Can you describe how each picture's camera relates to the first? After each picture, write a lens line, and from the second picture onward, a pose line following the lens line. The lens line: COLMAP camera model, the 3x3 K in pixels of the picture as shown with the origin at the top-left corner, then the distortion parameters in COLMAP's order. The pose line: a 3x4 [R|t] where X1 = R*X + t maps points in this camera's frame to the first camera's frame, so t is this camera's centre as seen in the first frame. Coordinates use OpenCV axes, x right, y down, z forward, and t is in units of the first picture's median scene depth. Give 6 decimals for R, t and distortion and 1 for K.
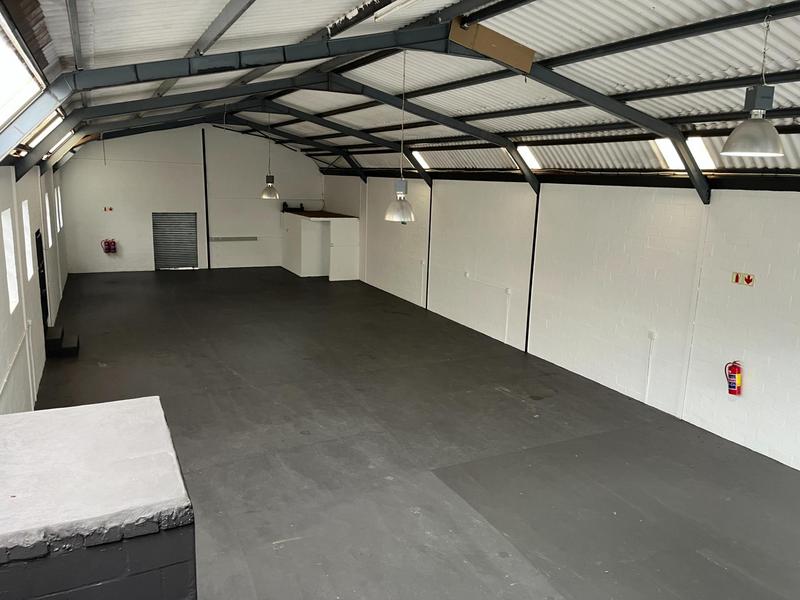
lens RADIAL K [[599.1, 0, 396.4], [0, 599.1, 303.5], [0, 0, 1]] dist [0.075171, -0.108054]
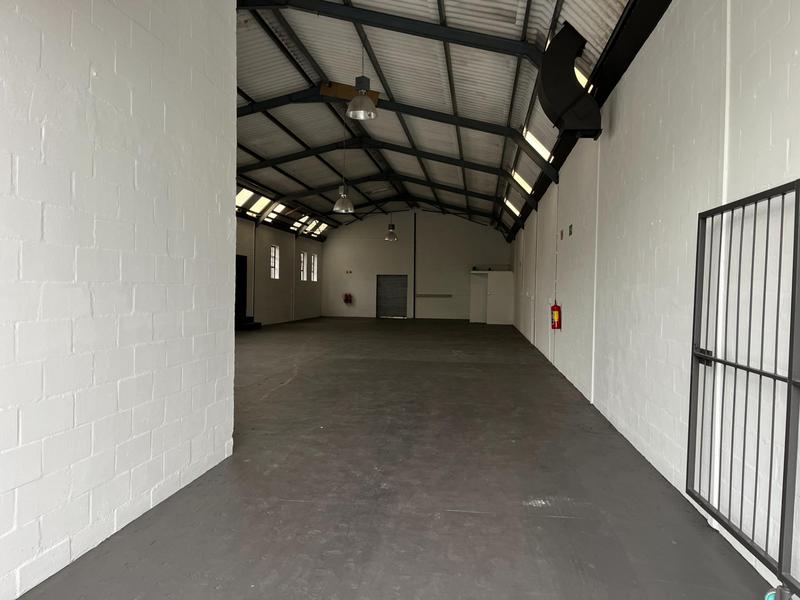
lens RADIAL K [[599.1, 0, 396.4], [0, 599.1, 303.5], [0, 0, 1]] dist [0.075171, -0.108054]
pose [[0.824079, -0.006333, -0.566439, 0.397300], [-0.108946, 0.979498, -0.169451, 0.137281], [0.555900, 0.201353, 0.806494, -0.056882]]
